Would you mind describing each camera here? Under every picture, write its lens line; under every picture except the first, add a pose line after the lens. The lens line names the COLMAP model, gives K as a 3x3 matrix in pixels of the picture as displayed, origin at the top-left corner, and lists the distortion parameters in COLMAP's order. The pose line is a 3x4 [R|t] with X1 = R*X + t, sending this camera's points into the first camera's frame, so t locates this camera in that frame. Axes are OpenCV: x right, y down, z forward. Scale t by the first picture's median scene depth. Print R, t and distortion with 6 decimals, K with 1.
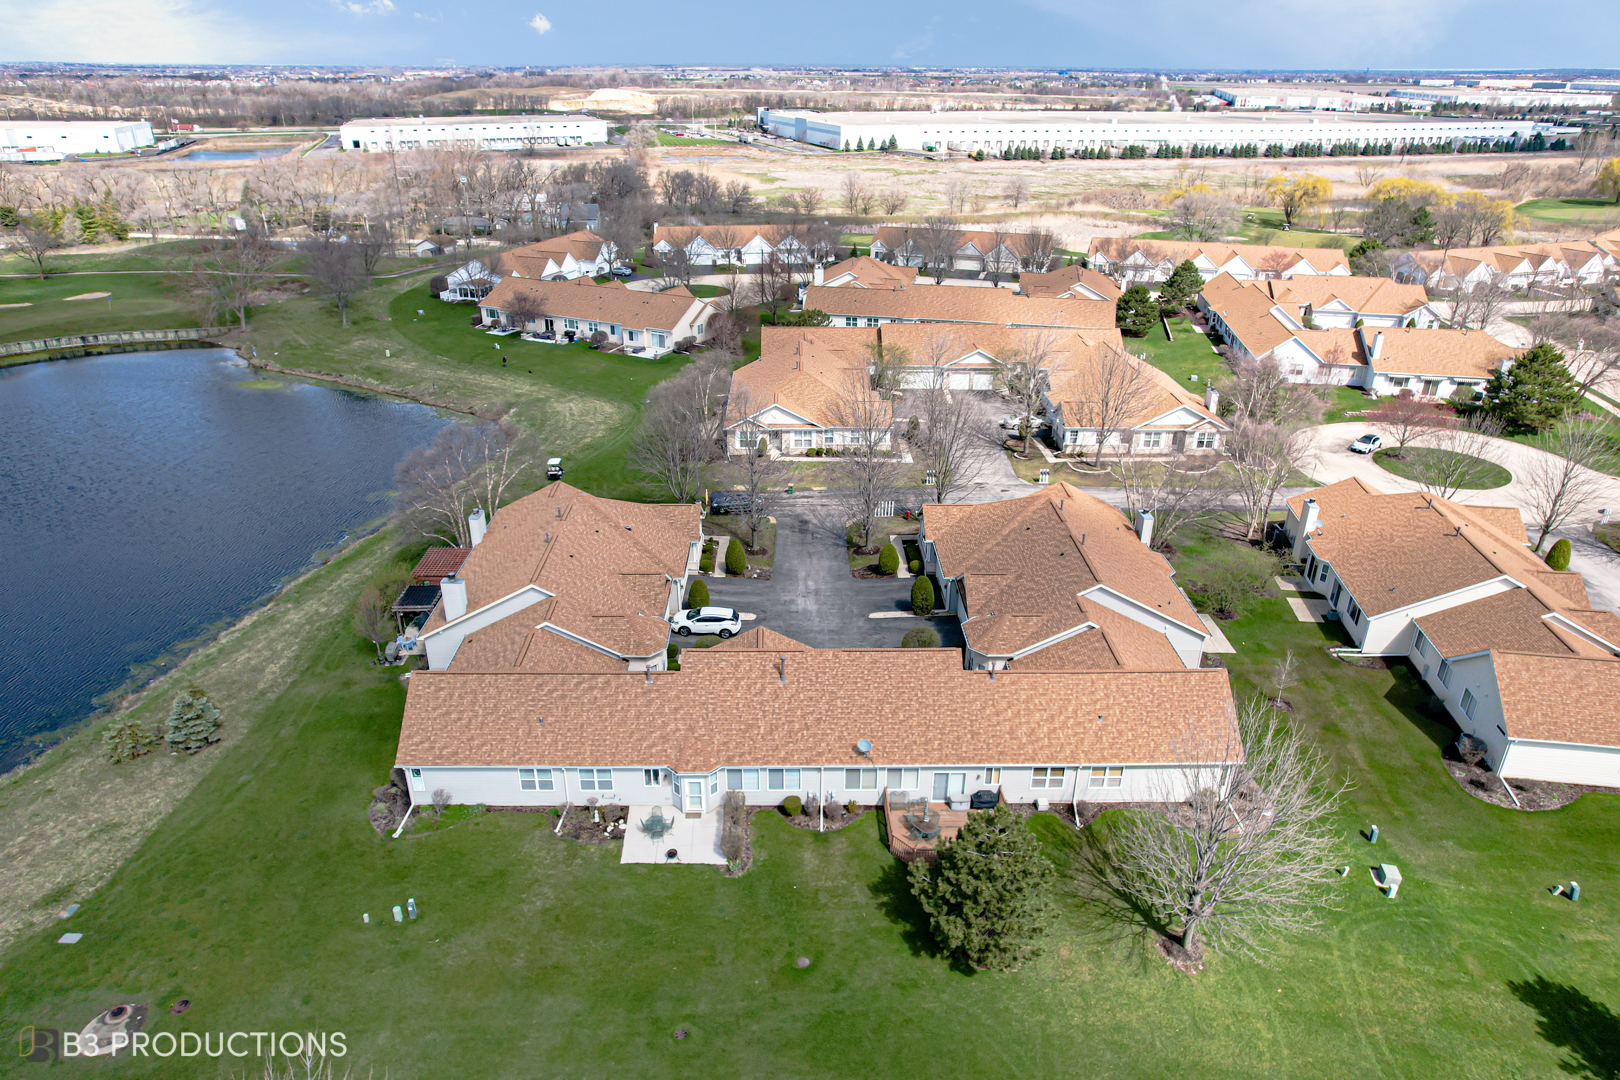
lens RADIAL K [[1040.1, 0, 806.7], [0, 1040.1, 537.2], [0, 0, 1]] dist [-0.076171, 0.065646]
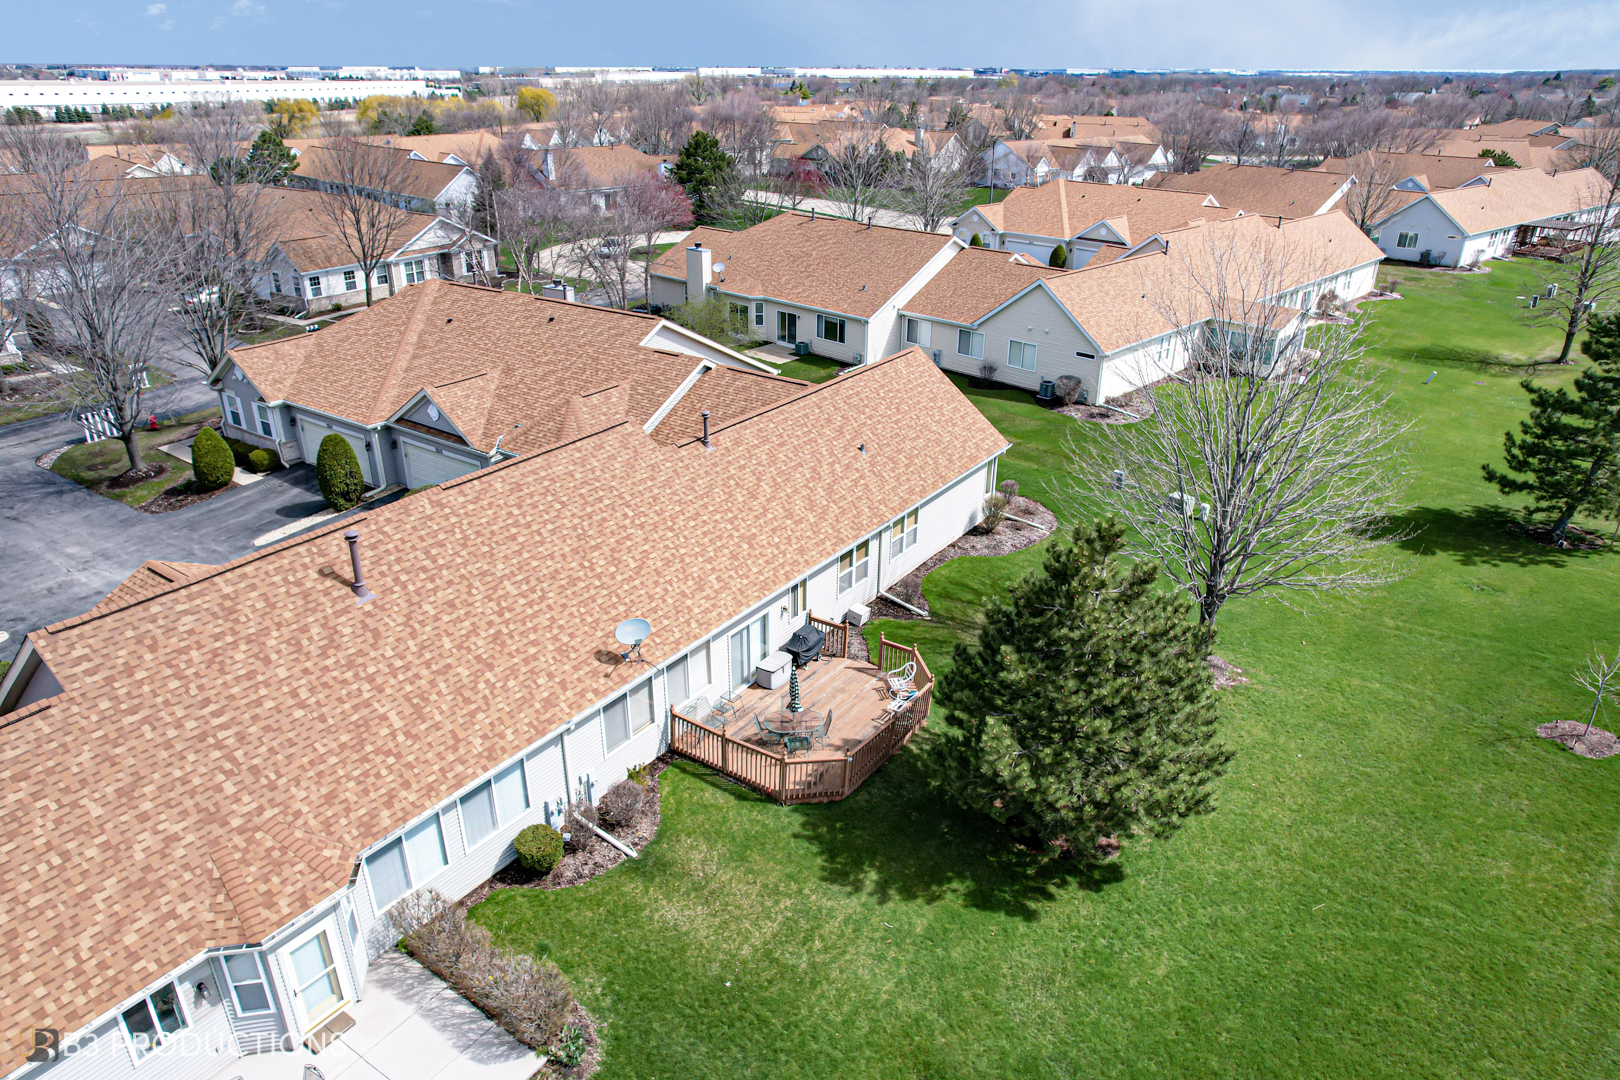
lens RADIAL K [[1040.1, 0, 806.7], [0, 1040.1, 537.2], [0, 0, 1]] dist [-0.076171, 0.065646]
pose [[0.585688, -0.340318, 0.735631, -0.212651], [0.338342, 0.927382, 0.159648, 0.117346], [-0.736542, 0.155391, 0.658300, 0.644839]]
